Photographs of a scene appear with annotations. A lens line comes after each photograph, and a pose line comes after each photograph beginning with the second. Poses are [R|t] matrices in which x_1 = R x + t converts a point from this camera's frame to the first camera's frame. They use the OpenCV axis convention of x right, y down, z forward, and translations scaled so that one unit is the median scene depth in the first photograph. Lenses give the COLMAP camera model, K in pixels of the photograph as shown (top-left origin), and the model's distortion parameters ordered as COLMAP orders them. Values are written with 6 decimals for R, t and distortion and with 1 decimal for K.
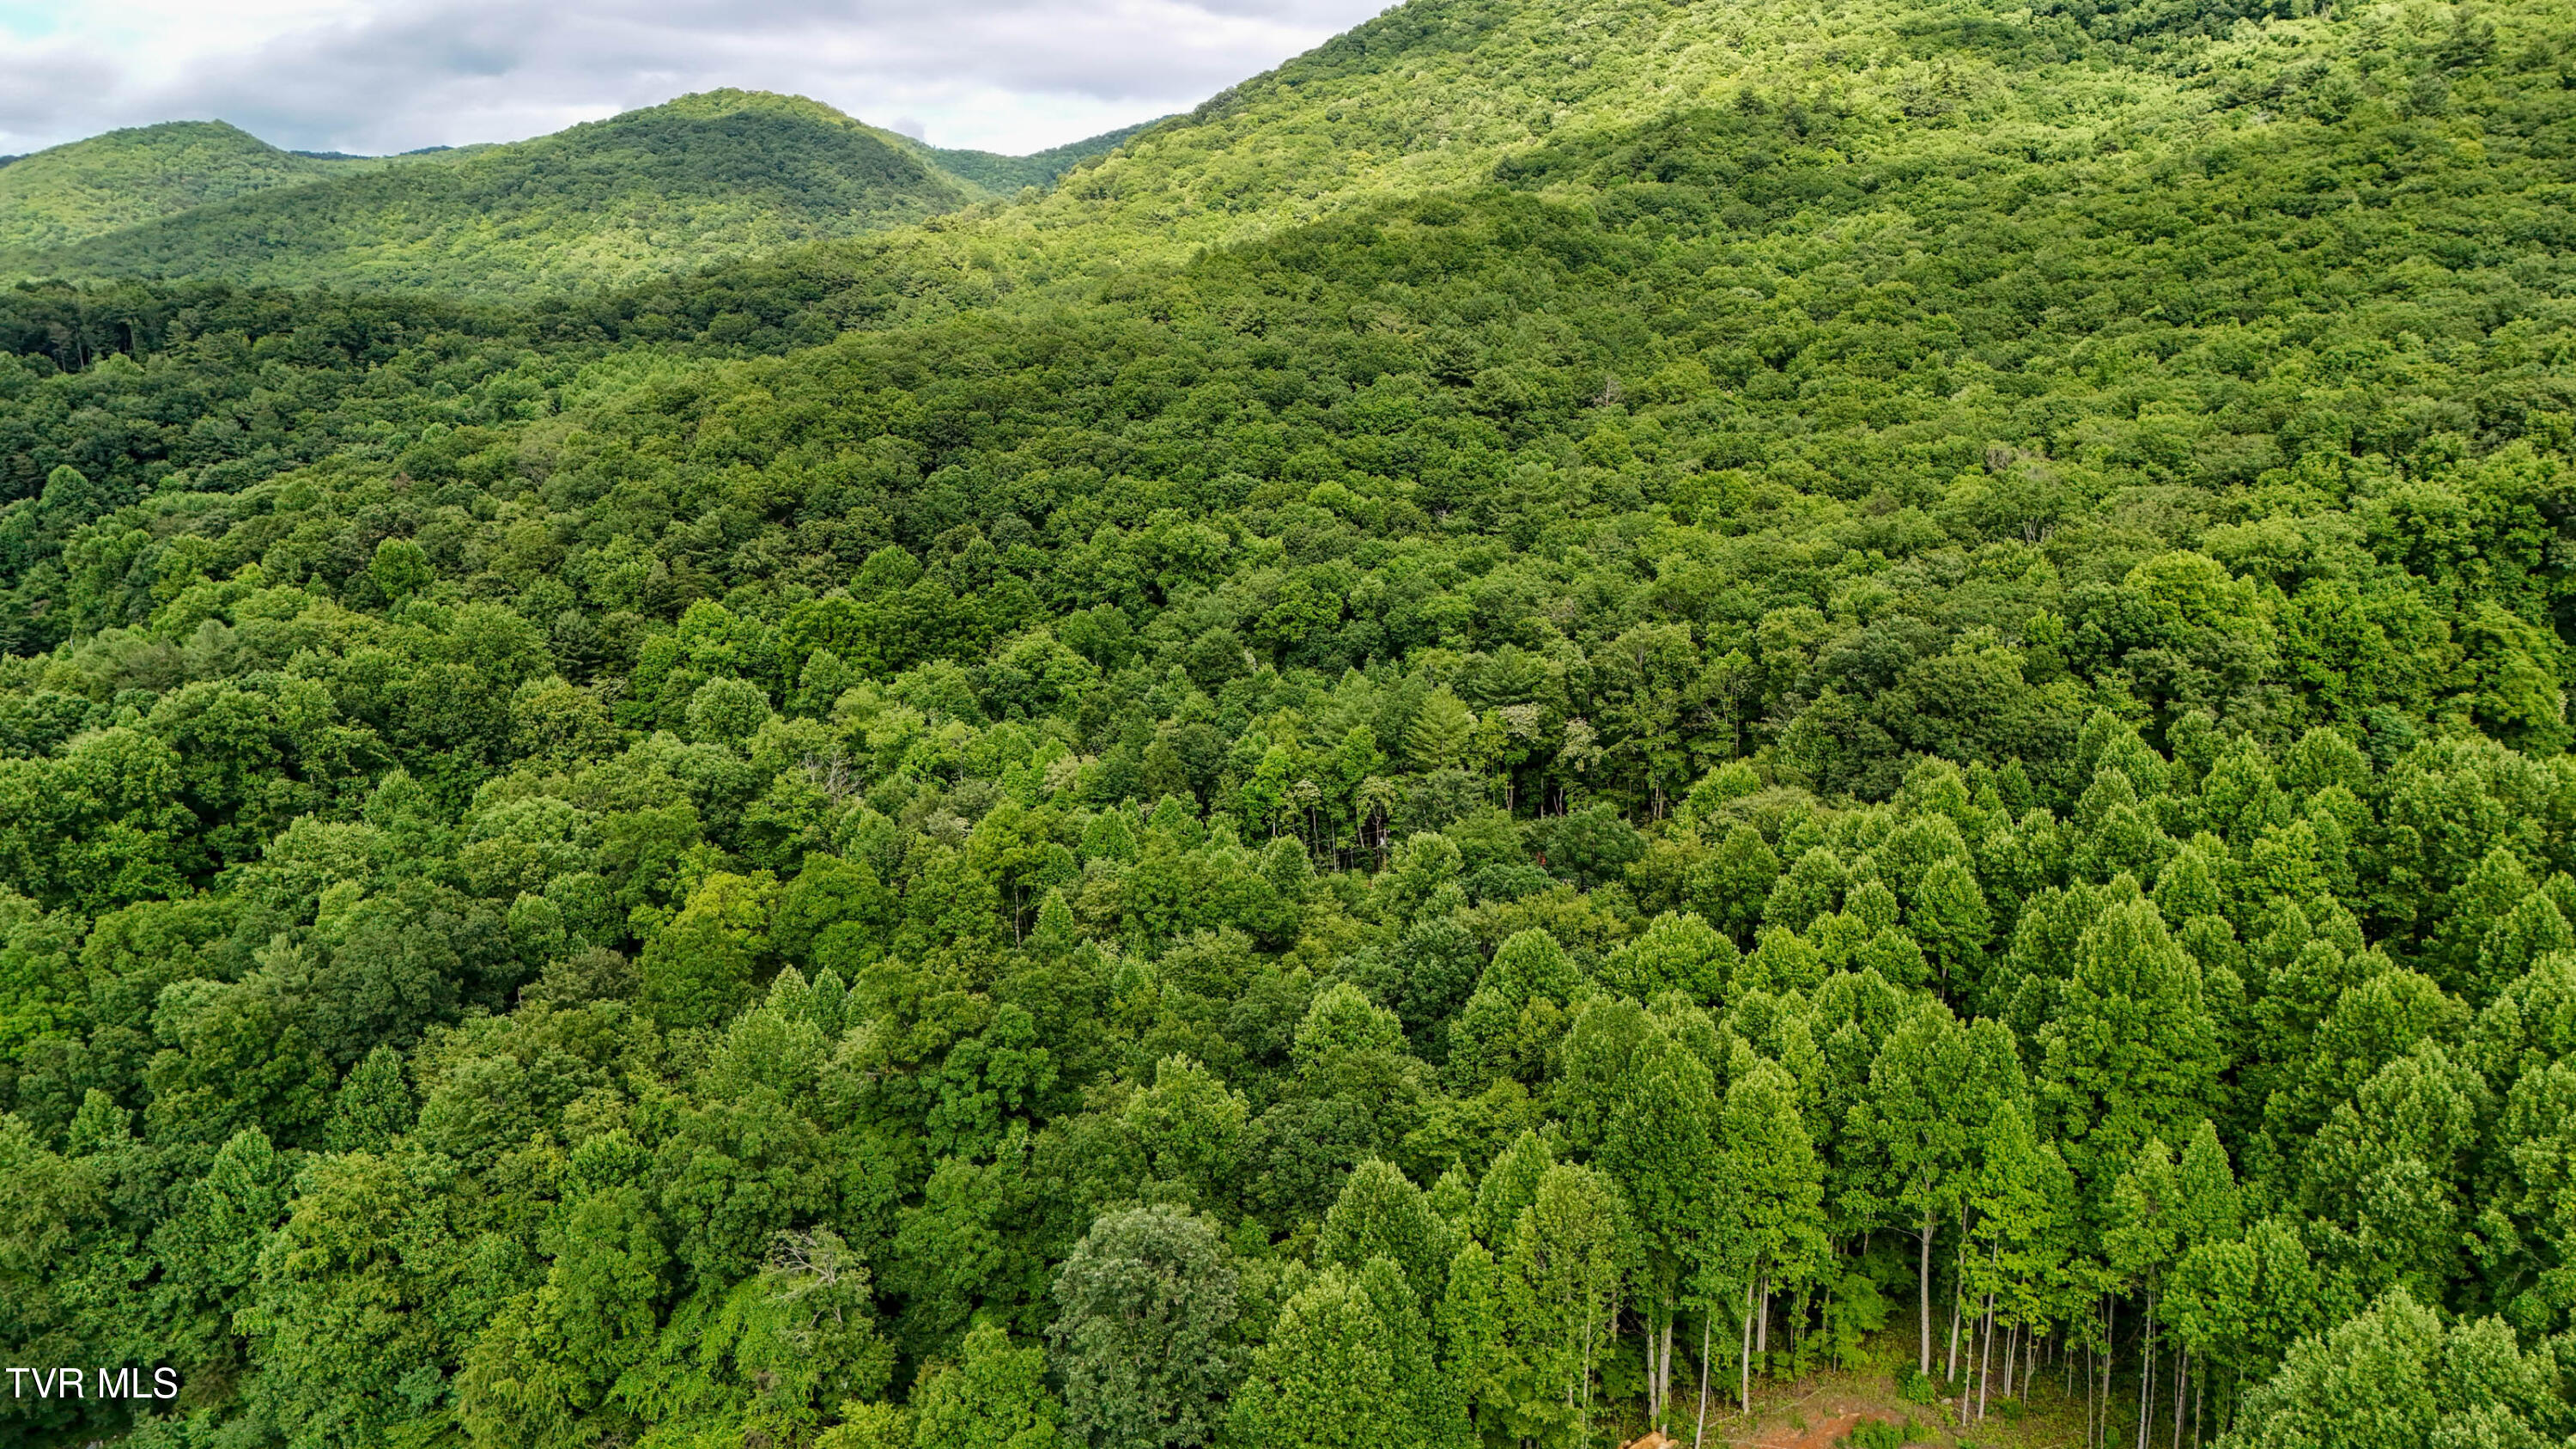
lens RADIAL K [[1895.2, 0, 1296.5], [0, 1895.2, 723.3], [0, 0, 1]] dist [0.091294, -0.096685]
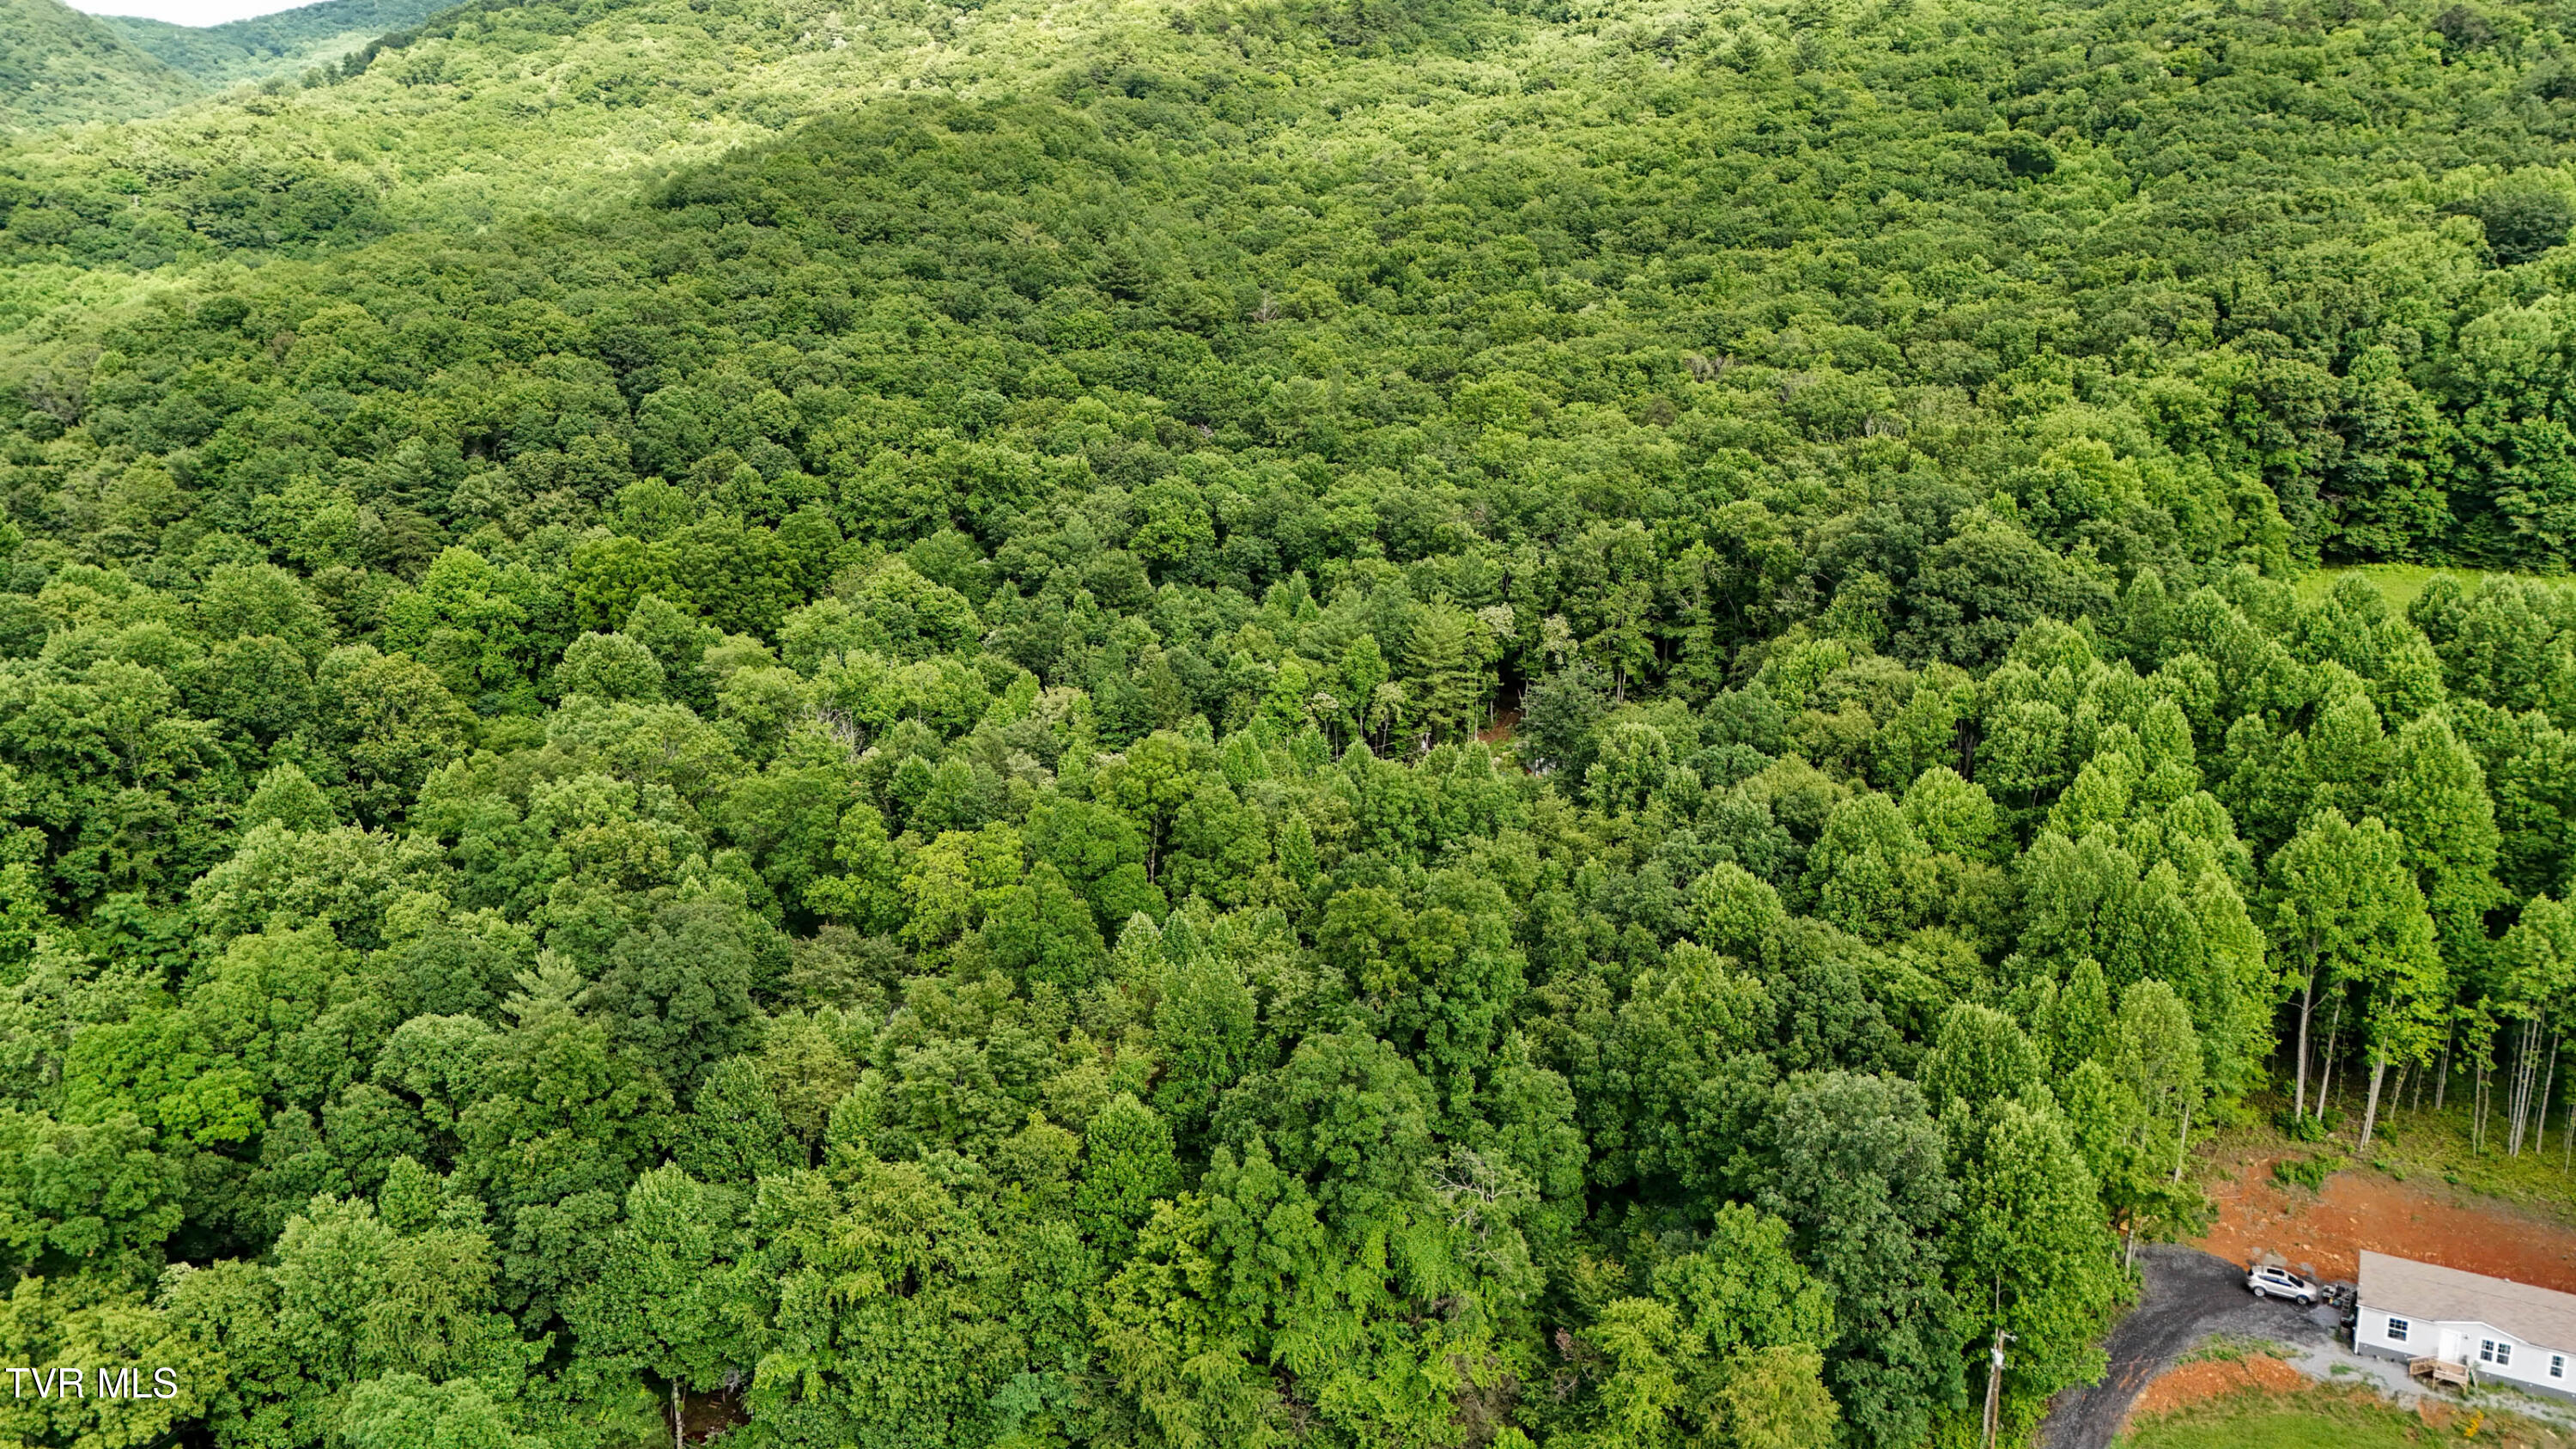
lens RADIAL K [[1895.2, 0, 1295.0], [0, 1895.2, 722.5], [0, 0, 1]] dist [0.091294, -0.096685]
pose [[0.924744, -0.083090, 0.371408, -0.317872], [0.067450, 0.996209, 0.054930, -0.008747], [-0.374564, -0.025744, 0.926844, 0.055338]]
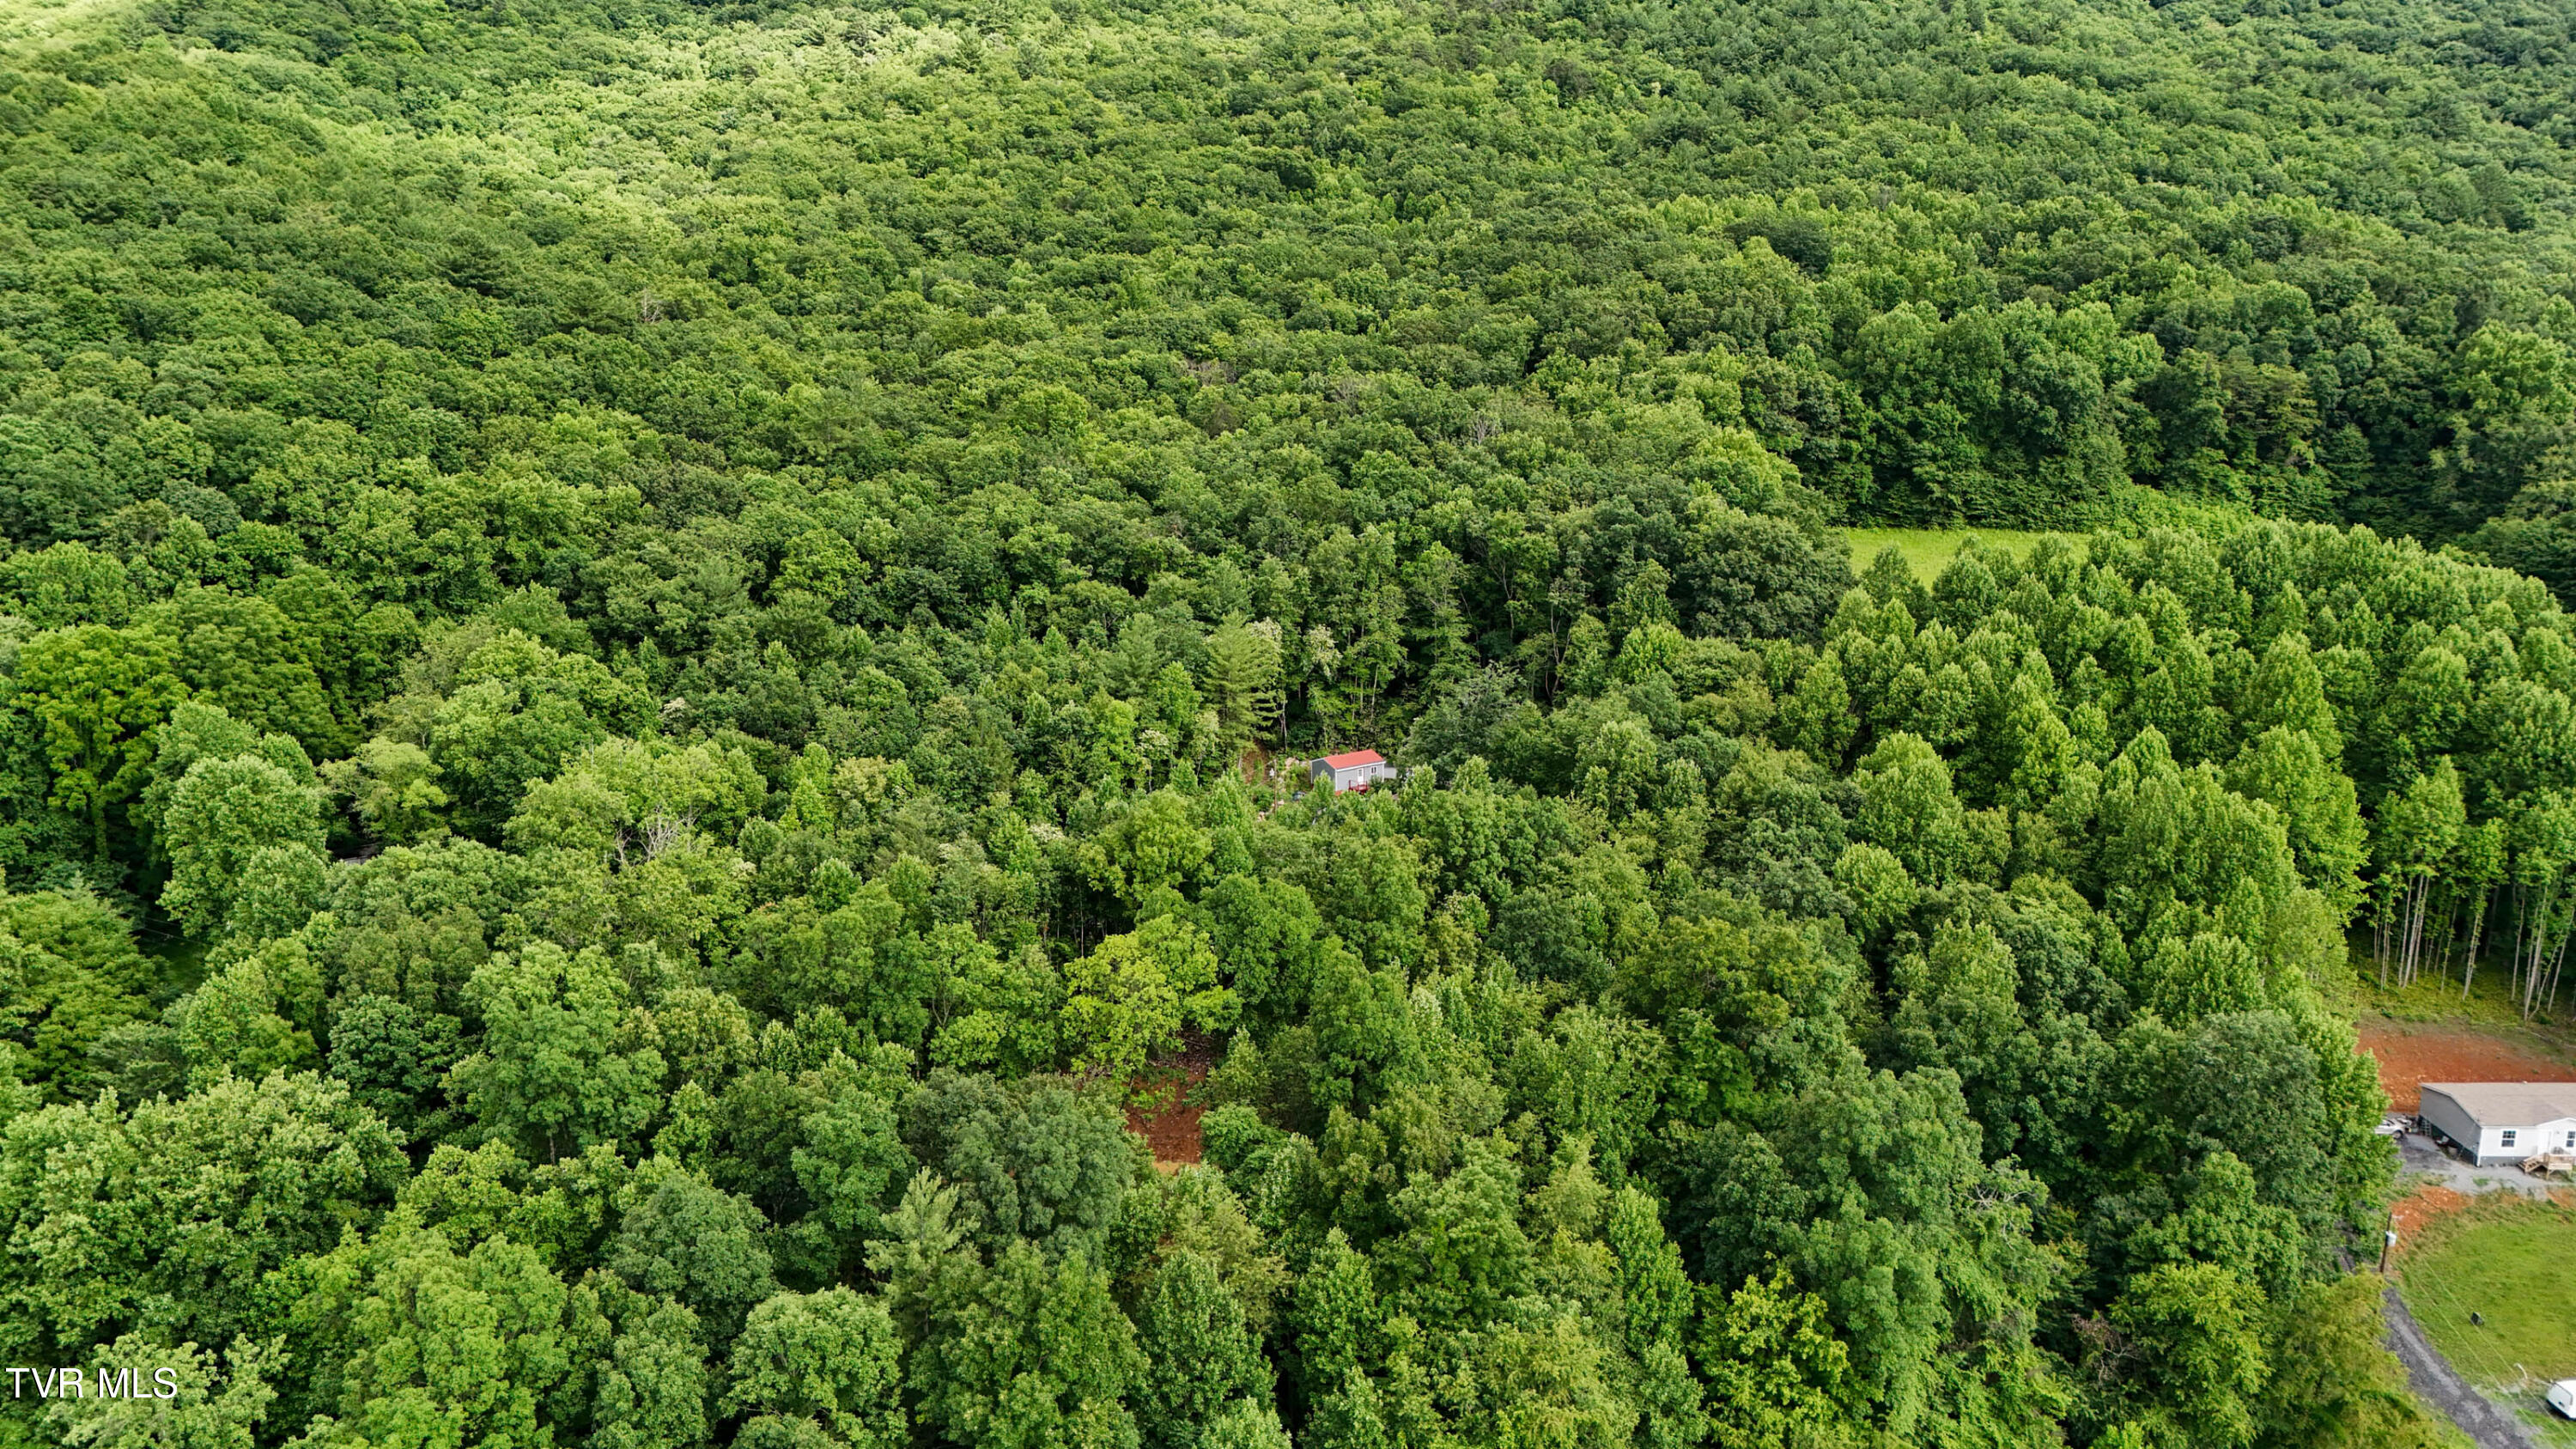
lens RADIAL K [[1895.2, 0, 1295.8], [0, 1895.2, 730.2], [0, 0, 1]] dist [0.091294, -0.096685]
pose [[0.606913, -0.173651, 0.775566, -0.551247], [0.139223, 0.983979, 0.111367, -0.052014], [-0.782479, 0.040386, 0.621365, 0.305013]]
